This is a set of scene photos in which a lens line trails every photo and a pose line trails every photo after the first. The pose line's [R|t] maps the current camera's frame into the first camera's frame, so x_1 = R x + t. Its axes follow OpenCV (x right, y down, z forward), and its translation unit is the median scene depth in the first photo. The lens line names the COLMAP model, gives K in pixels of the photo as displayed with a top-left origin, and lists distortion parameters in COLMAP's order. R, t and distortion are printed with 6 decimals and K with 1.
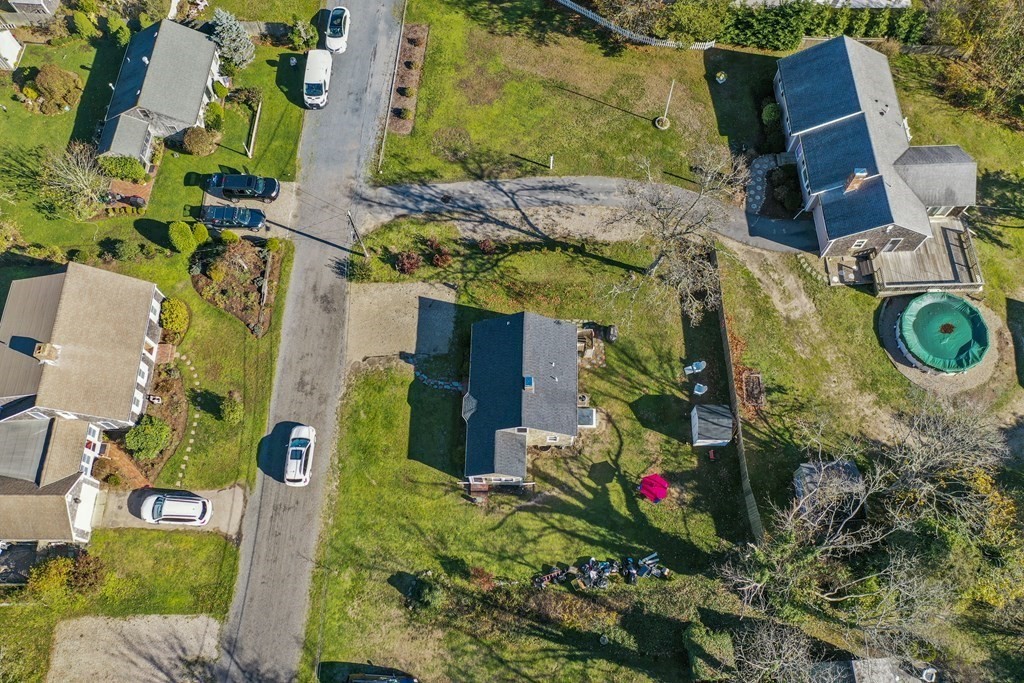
lens RADIAL K [[808.9, 0, 512.0], [0, 808.9, 341.5], [0, 0, 1]] dist [-0.004860, -0.006436]
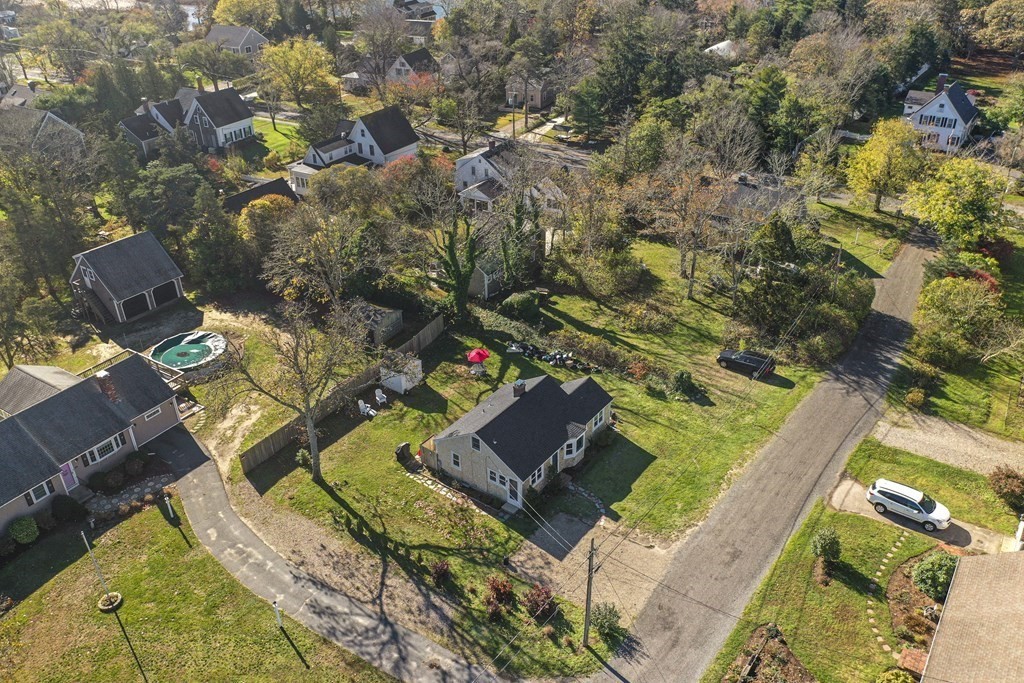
lens RADIAL K [[808.9, 0, 512.0], [0, 808.9, 341.5], [0, 0, 1]] dist [-0.004860, -0.006436]
pose [[-0.821540, -0.250456, 0.512195, -0.427246], [0.540196, -0.054568, 0.839768, -0.717660], [-0.182376, 0.966589, 0.180125, 0.673447]]
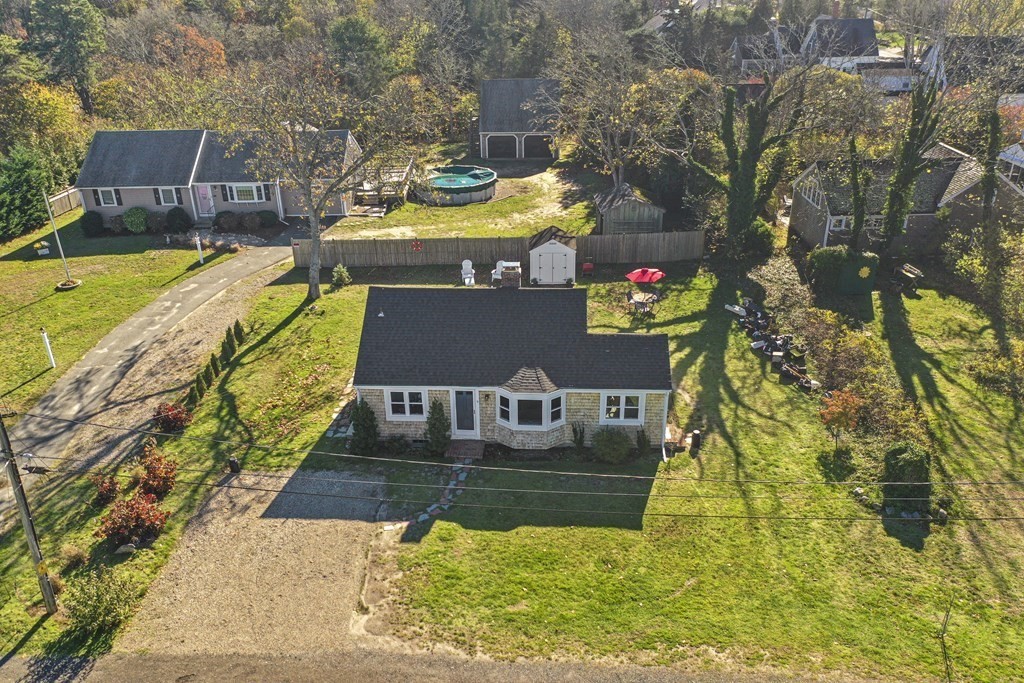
lens RADIAL K [[808.9, 0, 512.0], [0, 808.9, 341.5], [0, 0, 1]] dist [-0.004860, -0.006436]
pose [[0.025274, -0.424835, 0.904918, -0.459014], [0.927221, 0.348311, 0.137627, -0.012666], [-0.373662, 0.835580, 0.402719, 0.715018]]
